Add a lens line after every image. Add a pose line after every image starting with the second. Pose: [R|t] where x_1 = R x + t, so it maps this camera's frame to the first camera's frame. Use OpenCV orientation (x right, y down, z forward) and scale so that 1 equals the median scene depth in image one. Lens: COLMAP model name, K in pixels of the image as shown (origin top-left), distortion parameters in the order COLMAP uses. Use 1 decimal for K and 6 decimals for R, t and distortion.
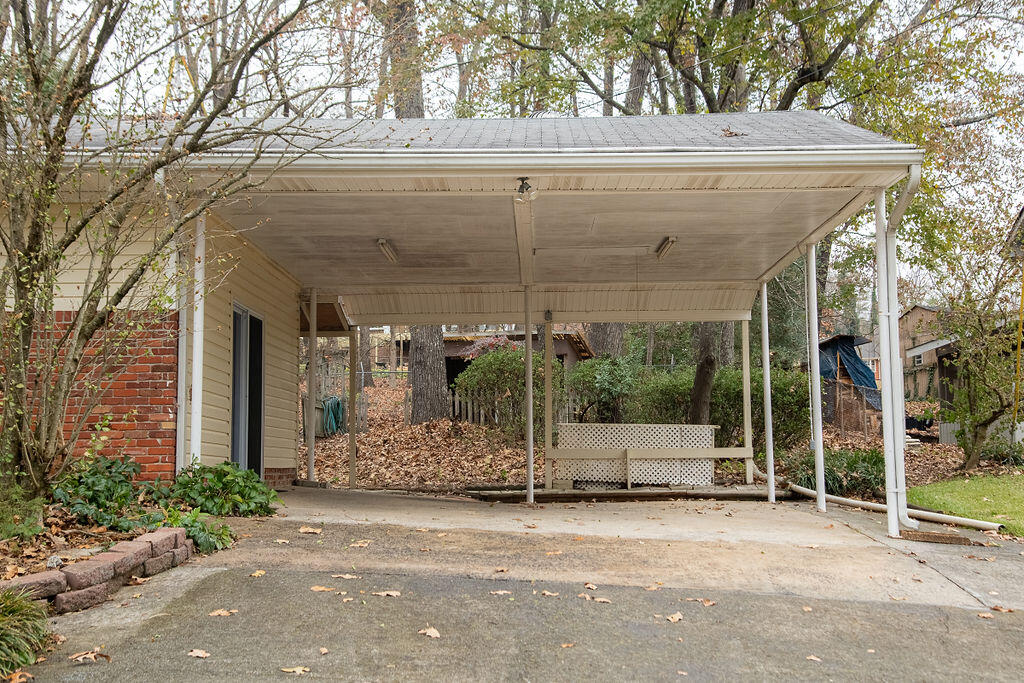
lens RADIAL K [[1356.6, 0, 512.0], [0, 1356.6, 341.5], [0, 0, 1]] dist [-0.002208, -0.001132]
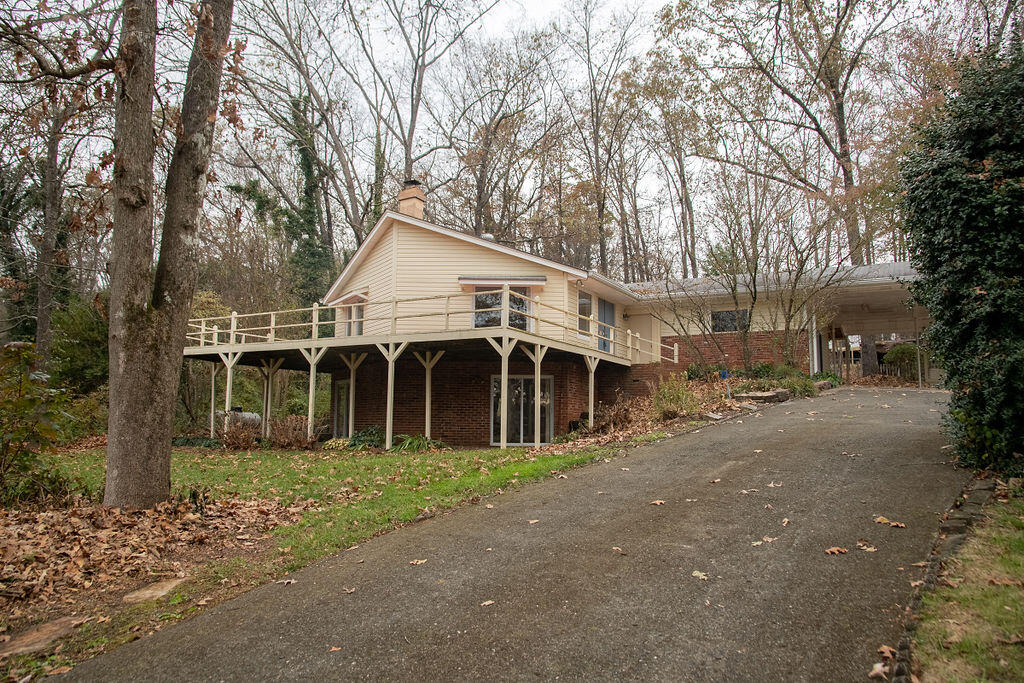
lens RADIAL K [[710.2, 0, 512.4], [0, 710.2, 330.0], [0, 0, 1]] dist [-0.148196, 0.089657]
pose [[0.876068, -0.047734, -0.479820, -0.038930], [0.022924, 0.998086, -0.057437, 0.039931], [0.481643, 0.039320, 0.875485, -0.569631]]
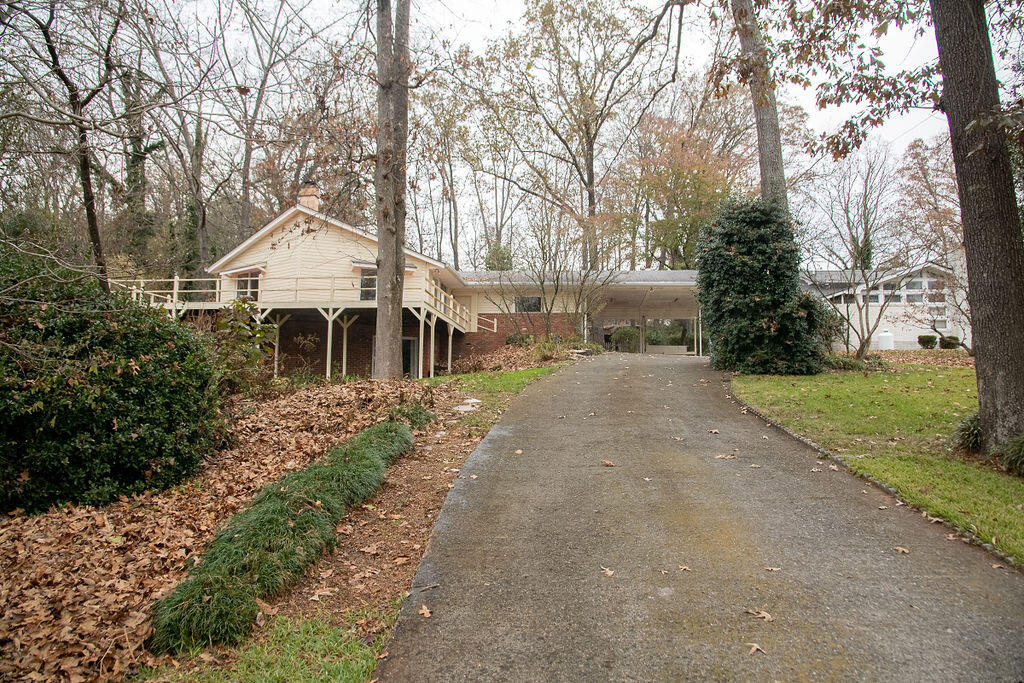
lens RADIAL K [[710.2, 0, 512.4], [0, 710.2, 330.0], [0, 0, 1]] dist [-0.148196, 0.089657]
pose [[0.997022, 0.002968, -0.077056, -0.193762], [-0.004853, 0.999693, -0.024285, 0.067460], [0.076961, 0.024587, 0.996731, -1.050206]]
